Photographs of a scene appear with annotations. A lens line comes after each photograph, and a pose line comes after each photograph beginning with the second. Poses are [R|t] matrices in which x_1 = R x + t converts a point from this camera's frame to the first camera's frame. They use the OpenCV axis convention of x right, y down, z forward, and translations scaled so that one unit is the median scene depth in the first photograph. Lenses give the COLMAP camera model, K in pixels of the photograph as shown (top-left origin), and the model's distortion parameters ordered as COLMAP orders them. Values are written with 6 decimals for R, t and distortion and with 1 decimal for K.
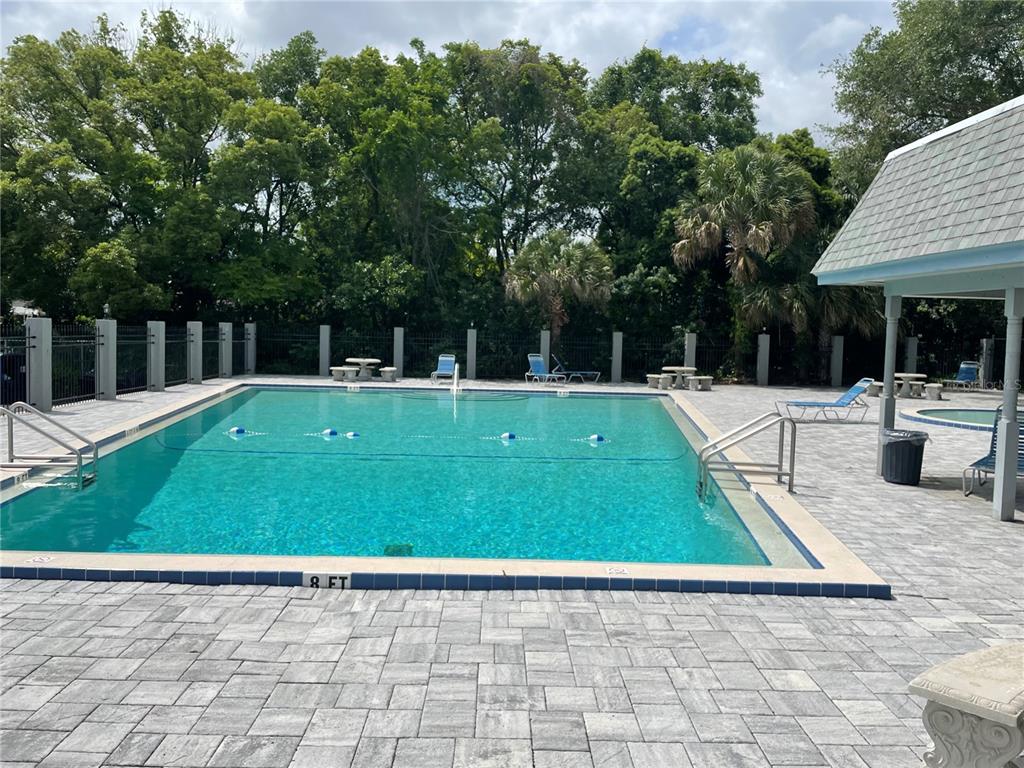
lens RADIAL K [[785.7, 0, 512.9], [0, 785.7, 370.9], [0, 0, 1]] dist [0.032296, -0.001251]
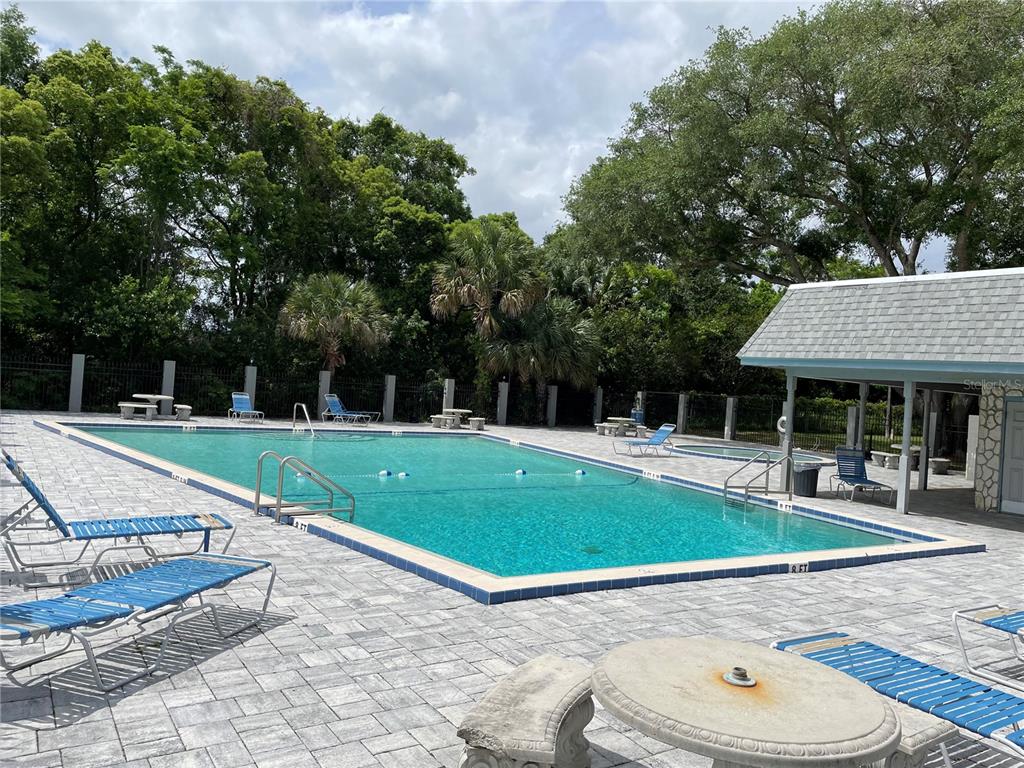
lens RADIAL K [[775.0, 0, 512.0], [0, 775.0, 384.0], [0, 0, 1]] dist [0.095026, -0.129417]
pose [[0.845194, 0.034335, 0.533356, -0.300418], [-0.020806, 0.999292, -0.031359, -0.007099], [-0.534055, 0.015407, 0.845310, -0.003083]]
